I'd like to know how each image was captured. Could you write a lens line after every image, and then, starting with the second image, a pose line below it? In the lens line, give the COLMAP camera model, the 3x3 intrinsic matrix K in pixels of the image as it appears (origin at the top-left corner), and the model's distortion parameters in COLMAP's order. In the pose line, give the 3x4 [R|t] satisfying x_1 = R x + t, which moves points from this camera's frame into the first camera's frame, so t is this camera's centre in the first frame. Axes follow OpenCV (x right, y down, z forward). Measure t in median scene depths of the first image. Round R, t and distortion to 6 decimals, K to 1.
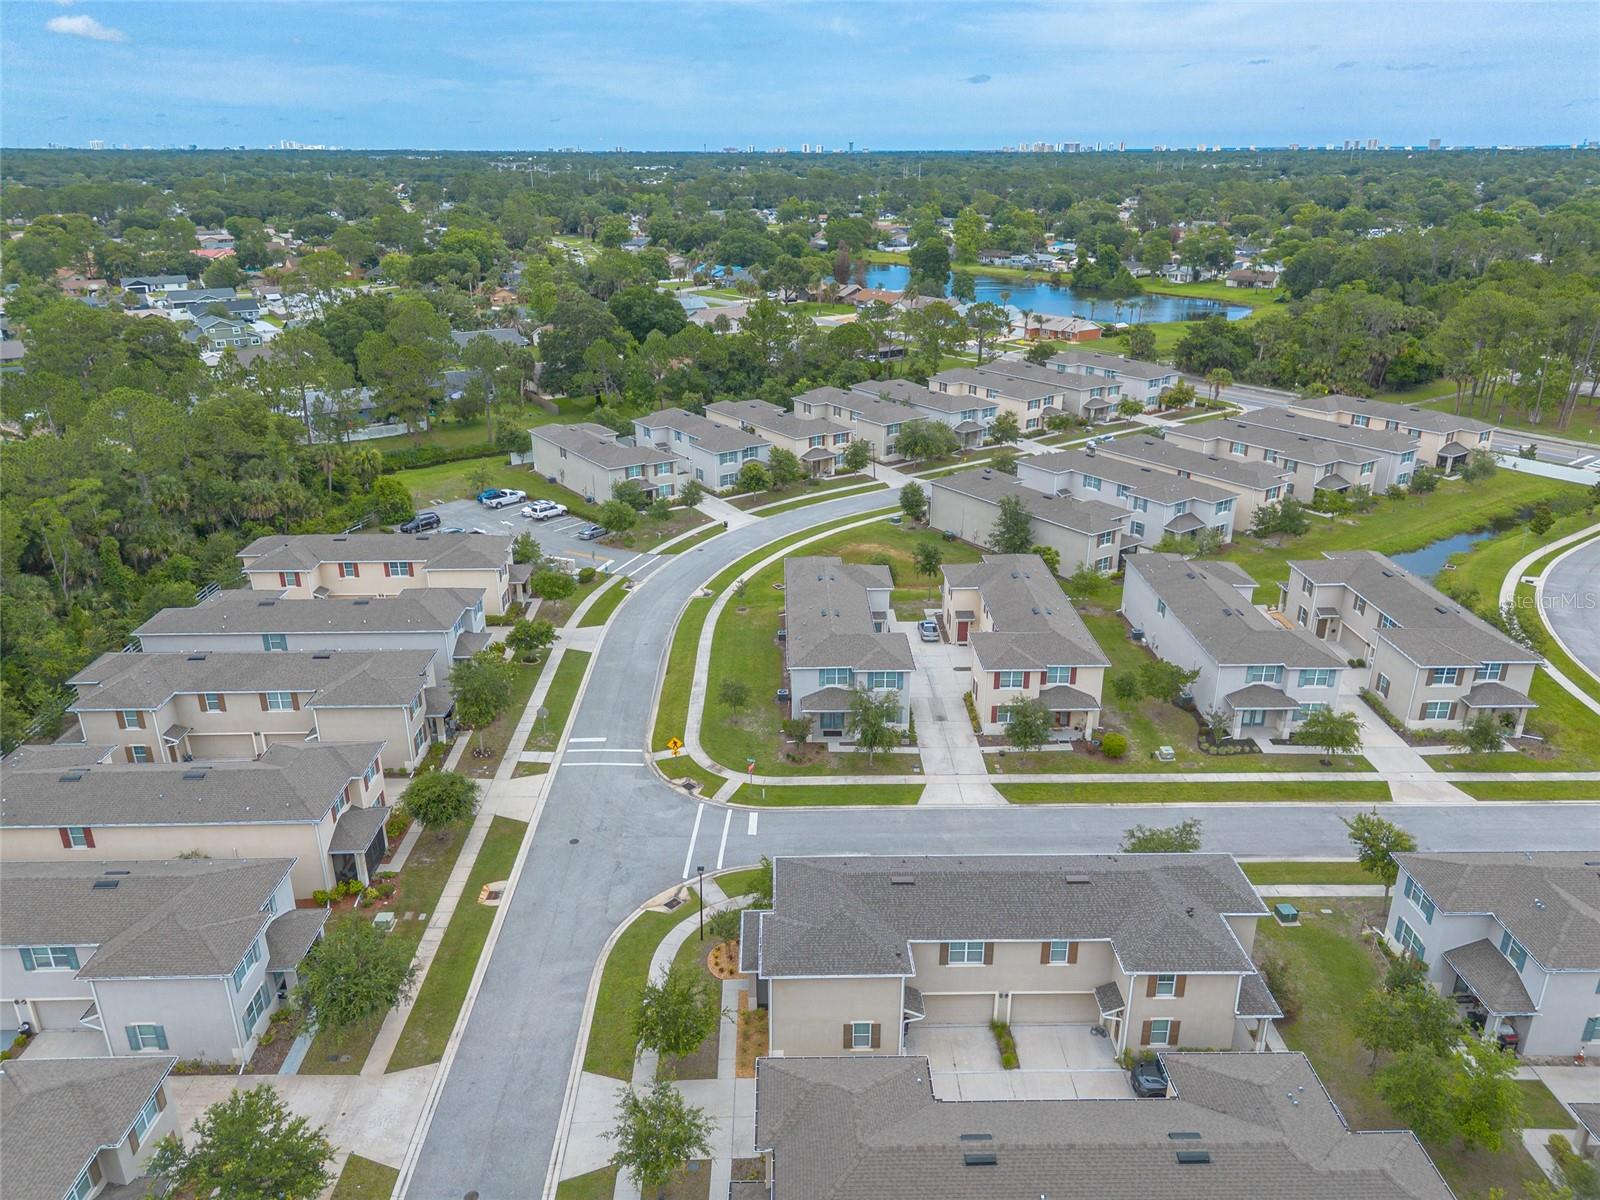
lens RADIAL K [[1134.6, 0, 800.0], [0, 1134.6, 600.0], [0, 0, 1]] dist [0.092974, -0.091244]
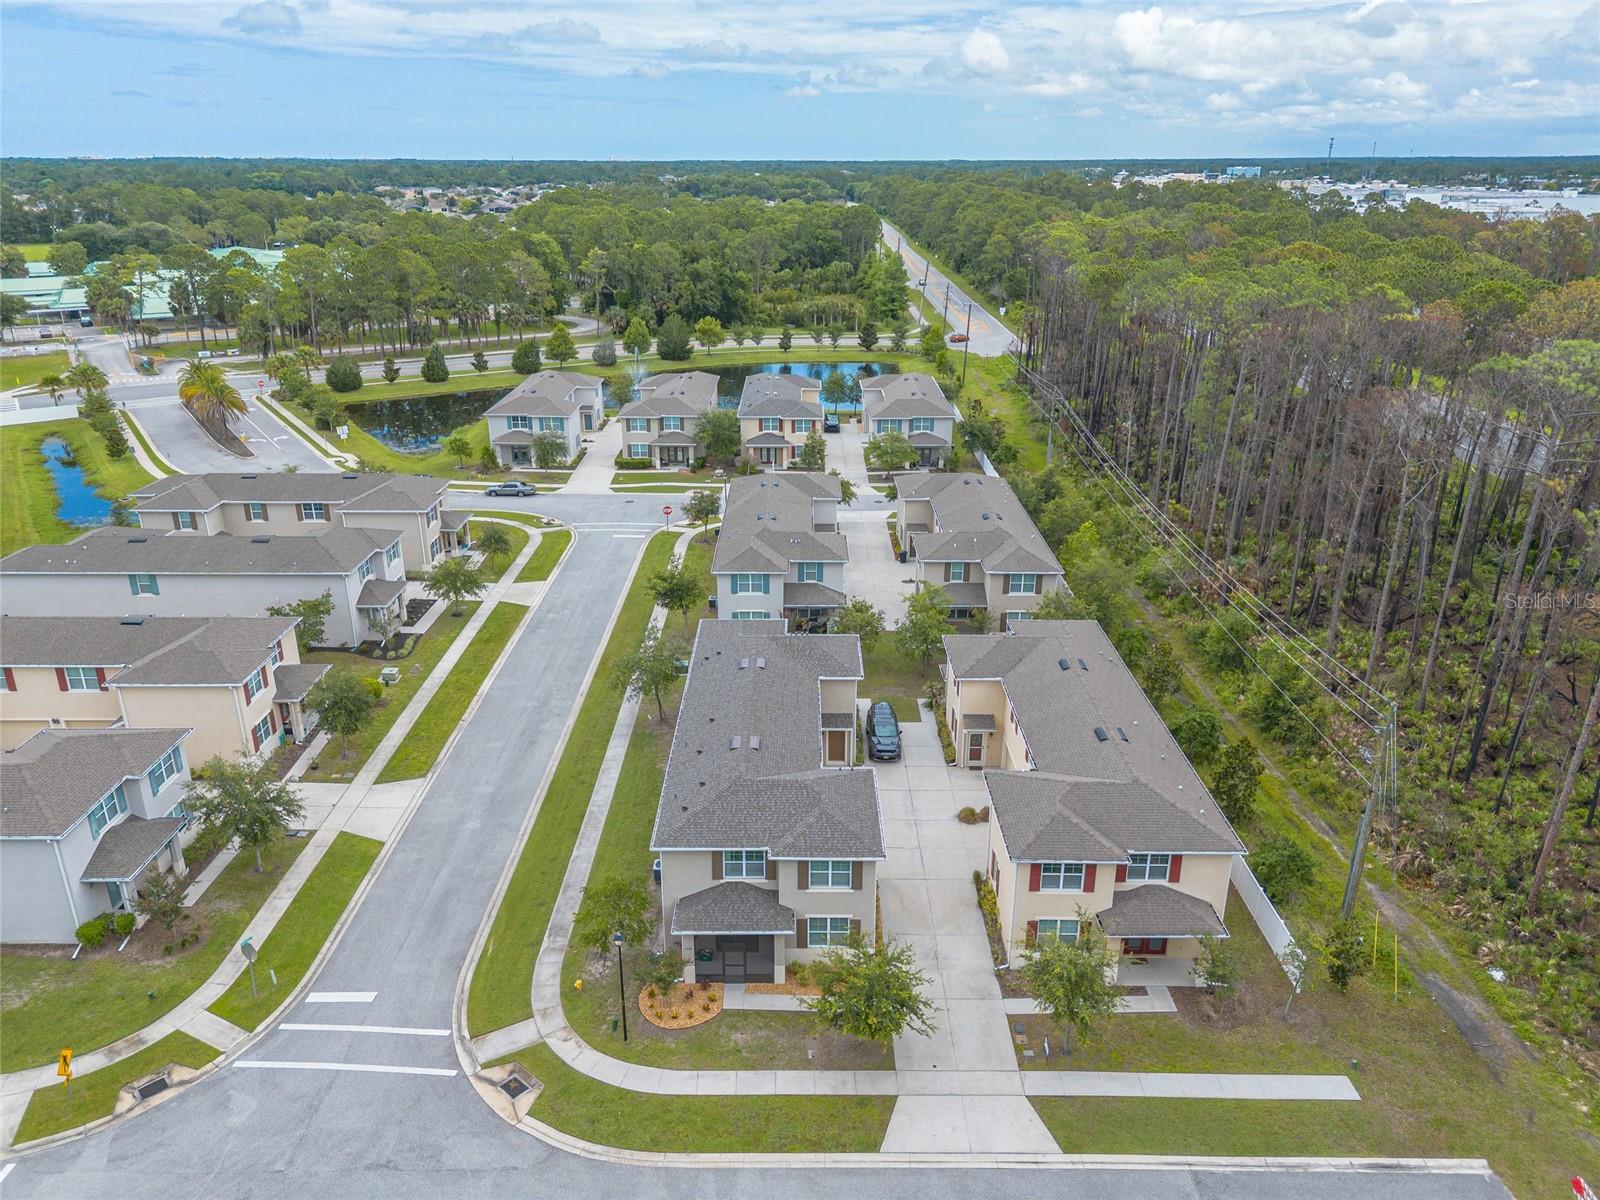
lens RADIAL K [[1136.4, 0, 797.6], [0, 1136.4, 606.7], [0, 0, 1]] dist [0.081791, -0.080427]
pose [[0.023873, -0.363950, 0.931112, -0.478241], [0.368160, 0.869122, 0.330280, -0.089509], [-0.929456, 0.334913, 0.154741, 0.539888]]
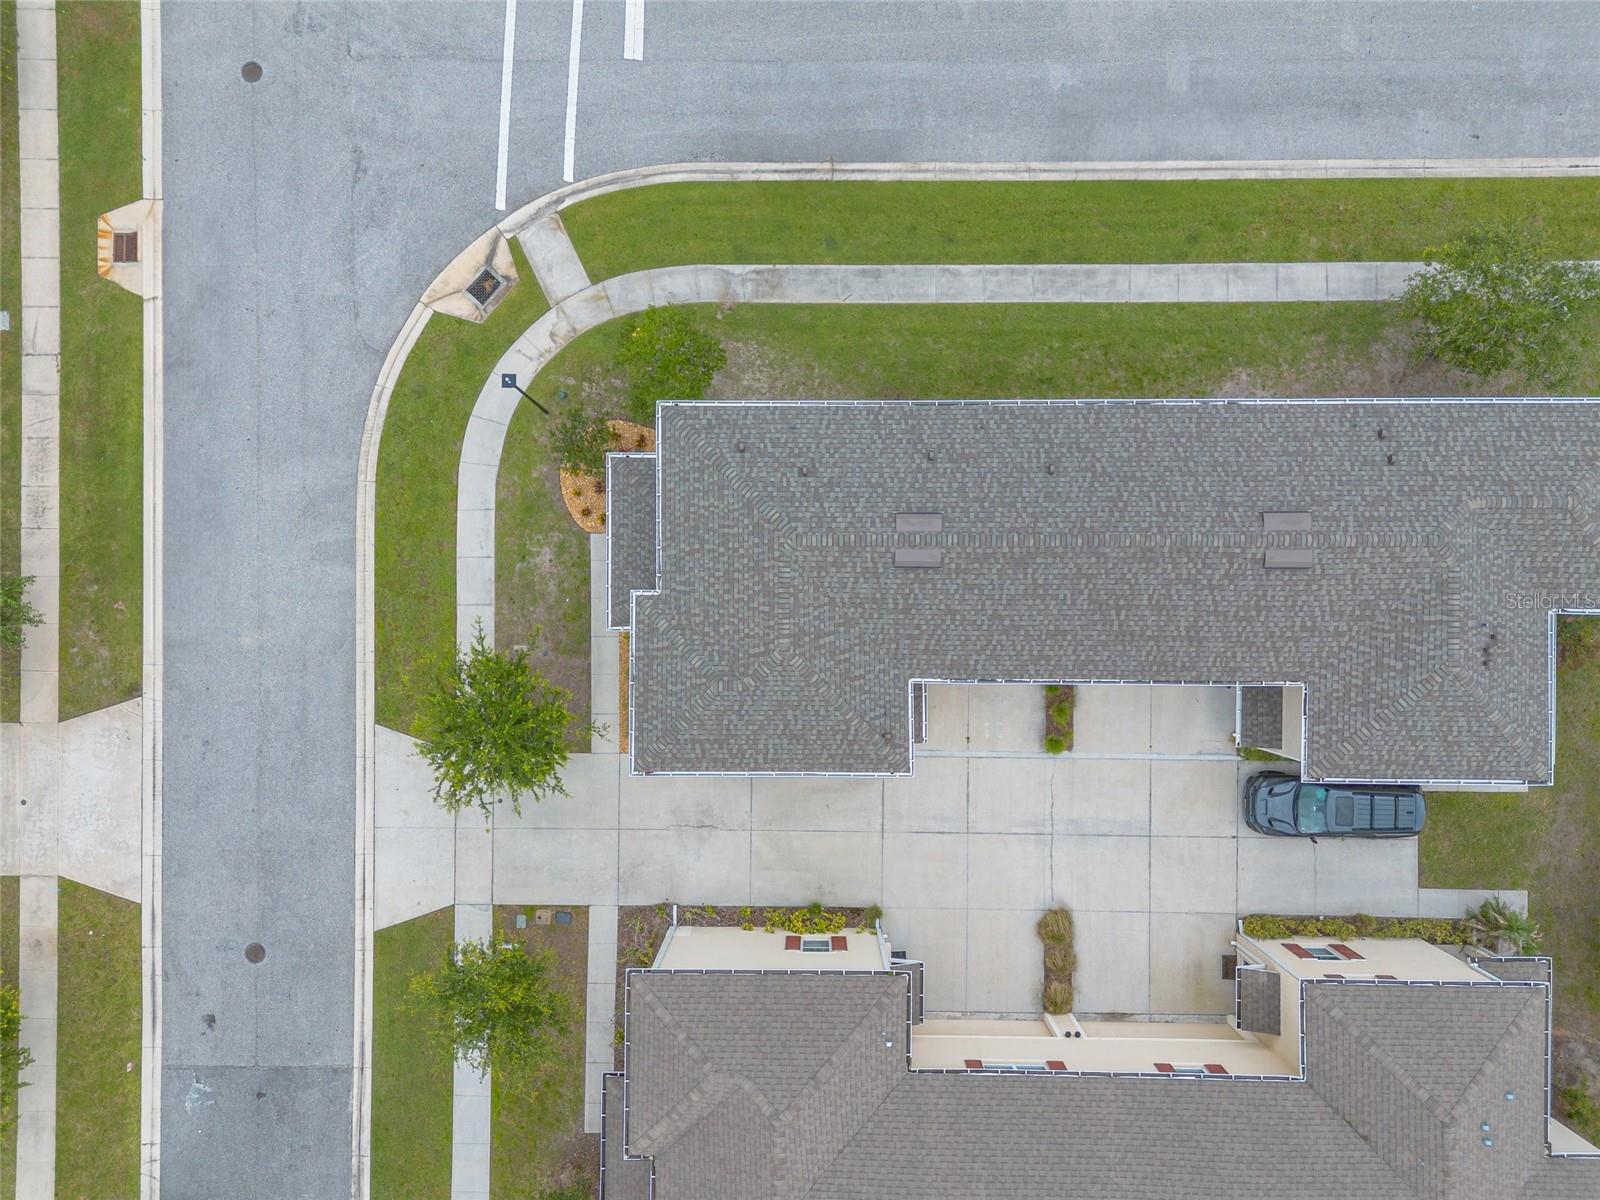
lens RADIAL K [[1185.3, 0, 799.2], [0, 1185.3, 629.5], [0, 0, 1]] dist [0.082268, -0.088386]
pose [[0.999607, 0.025647, -0.011332, 0.031460], [0.001343, 0.359883, 0.932996, -0.143053], [0.028007, -0.932645, 0.359707, 0.536855]]
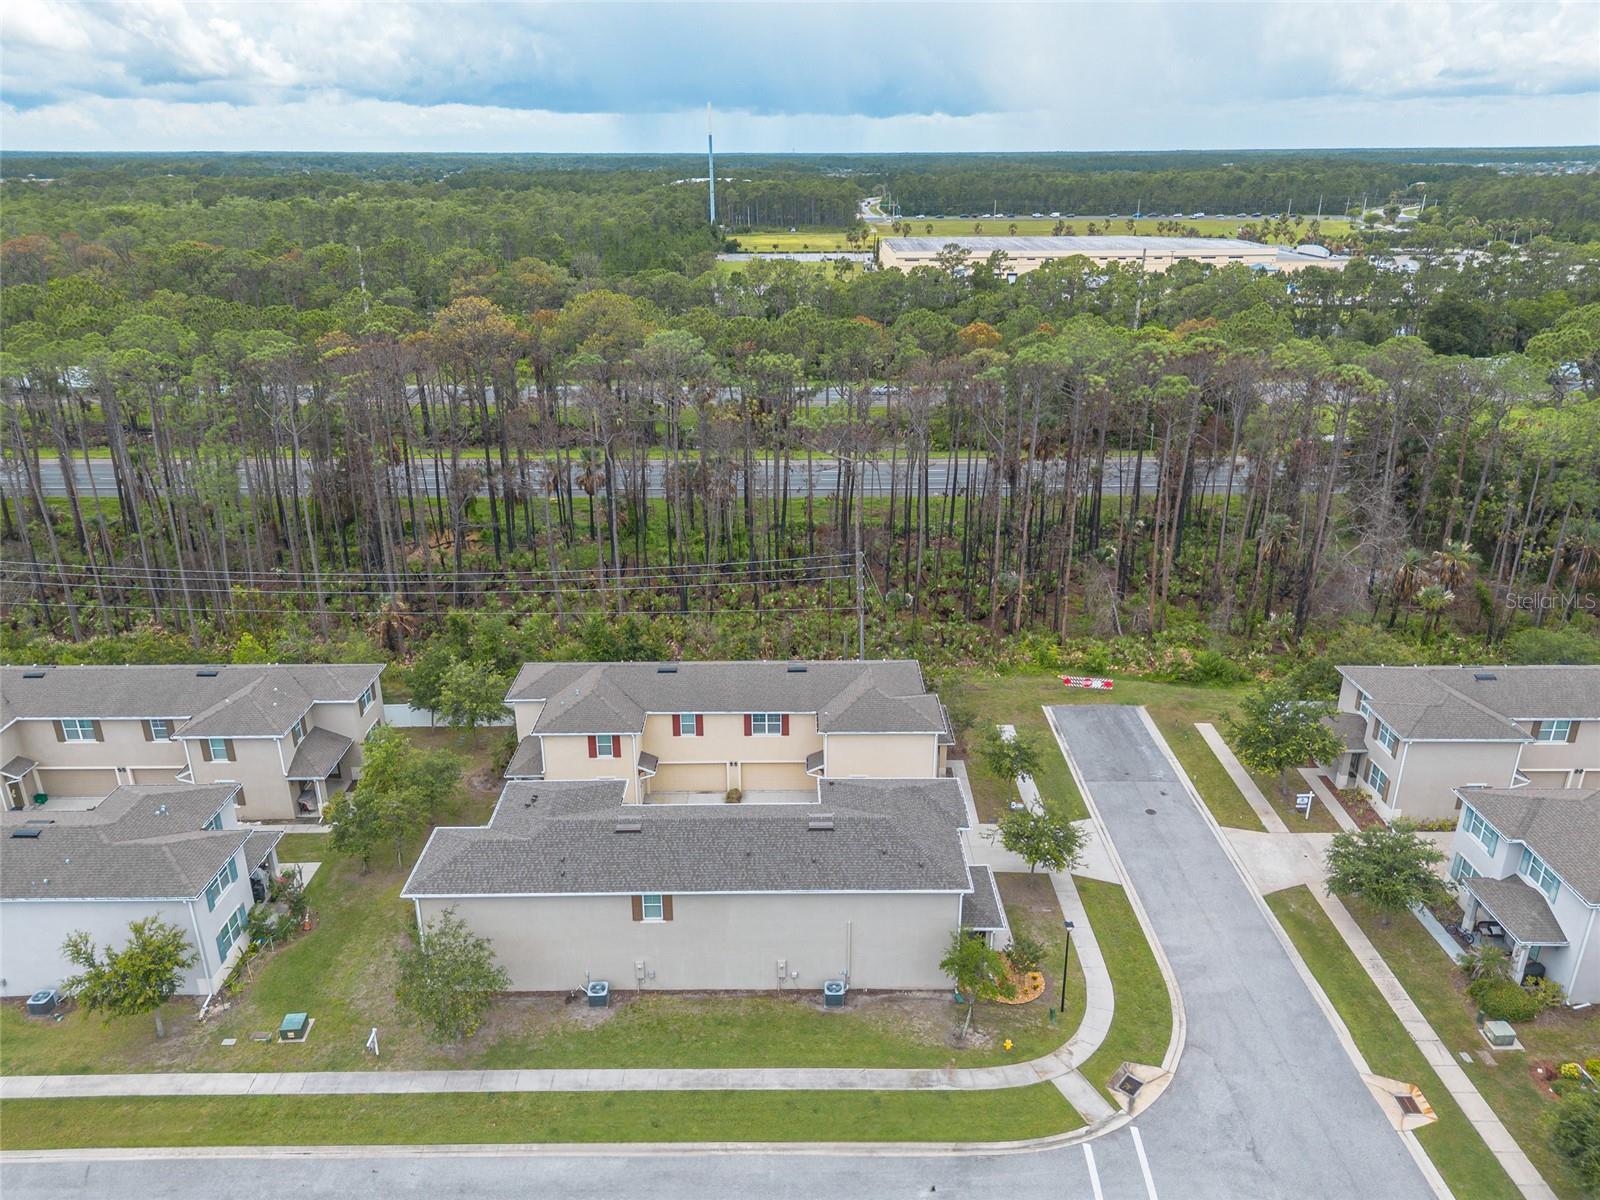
lens RADIAL K [[1134.6, 0, 800.0], [0, 1134.6, 600.0], [0, 0, 1]] dist [0.092974, -0.091244]
pose [[-0.999884, -0.002453, 0.015005, 0.063233], [0.008472, 0.729578, 0.683845, -0.343475], [-0.012624, 0.683893, -0.729473, 1.052466]]
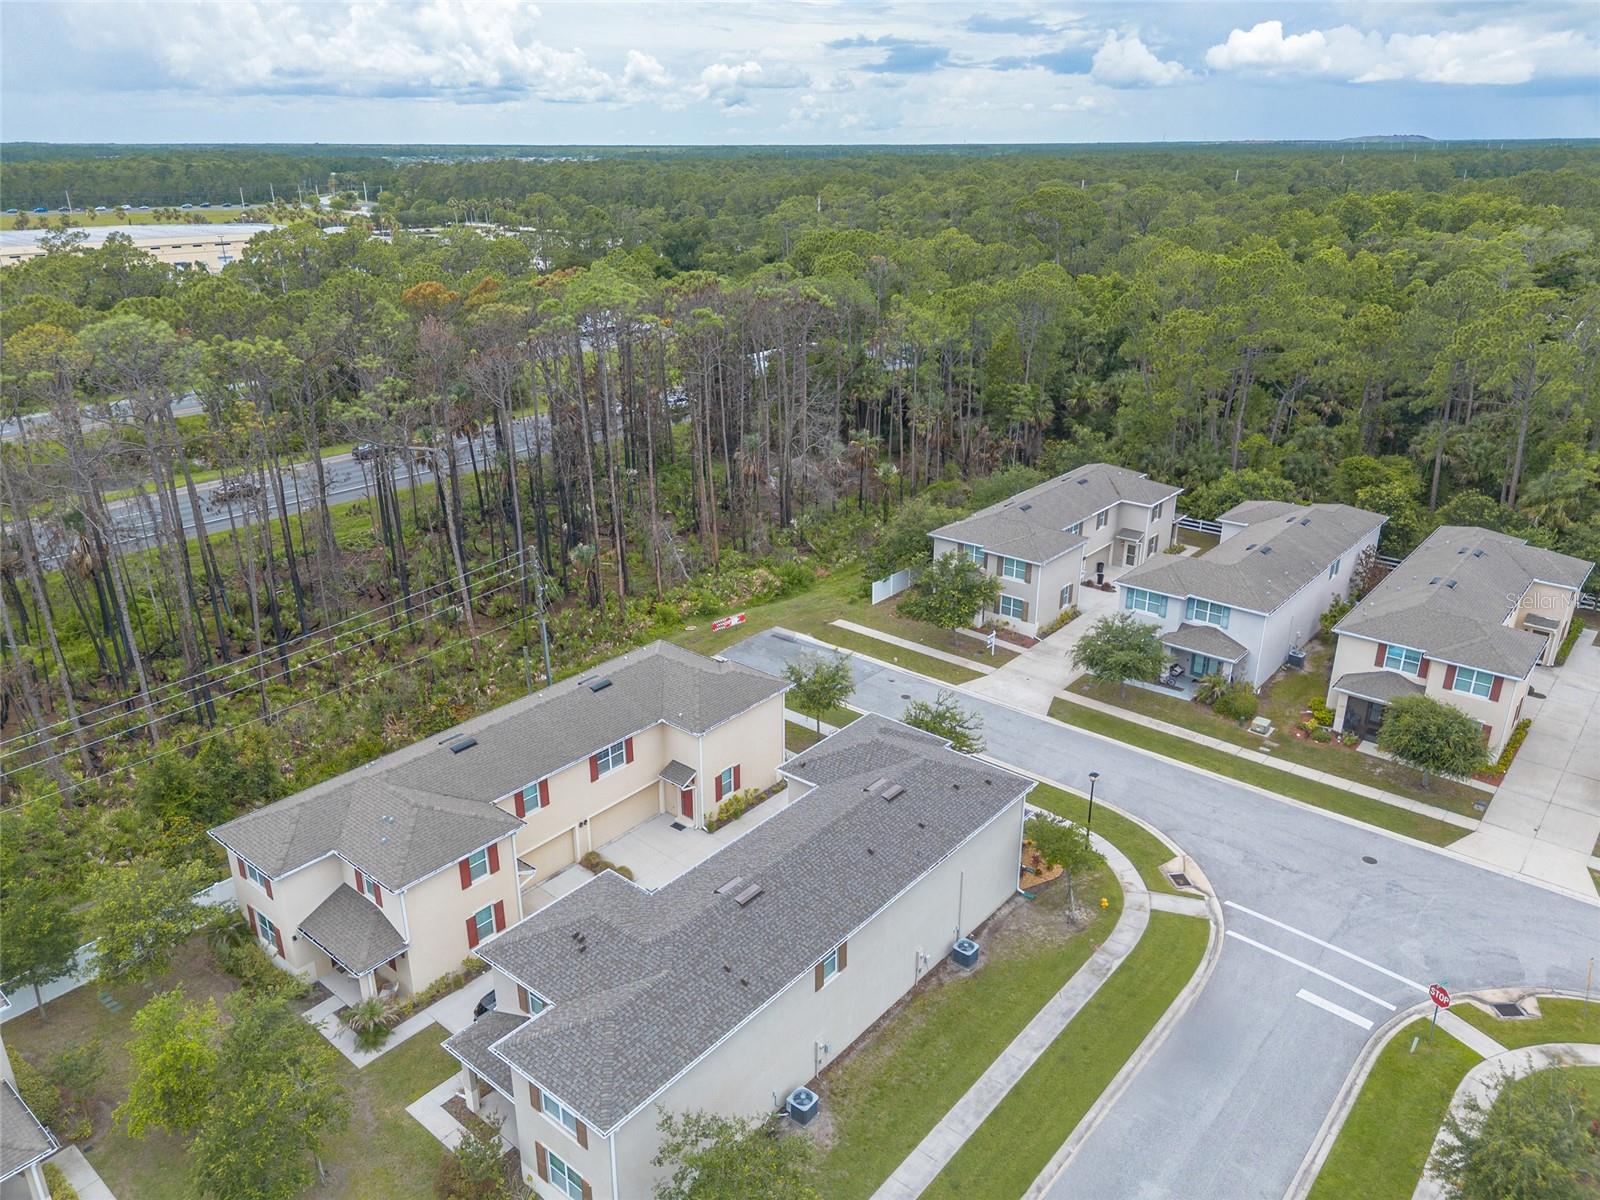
lens RADIAL K [[1136.4, 0, 797.6], [0, 1136.4, 606.7], [0, 0, 1]] dist [0.081791, -0.080427]
pose [[-0.658287, 0.284842, -0.696795, 0.446012], [-0.274772, 0.770854, 0.574704, -0.207390], [0.700827, 0.569780, -0.429177, 0.840721]]
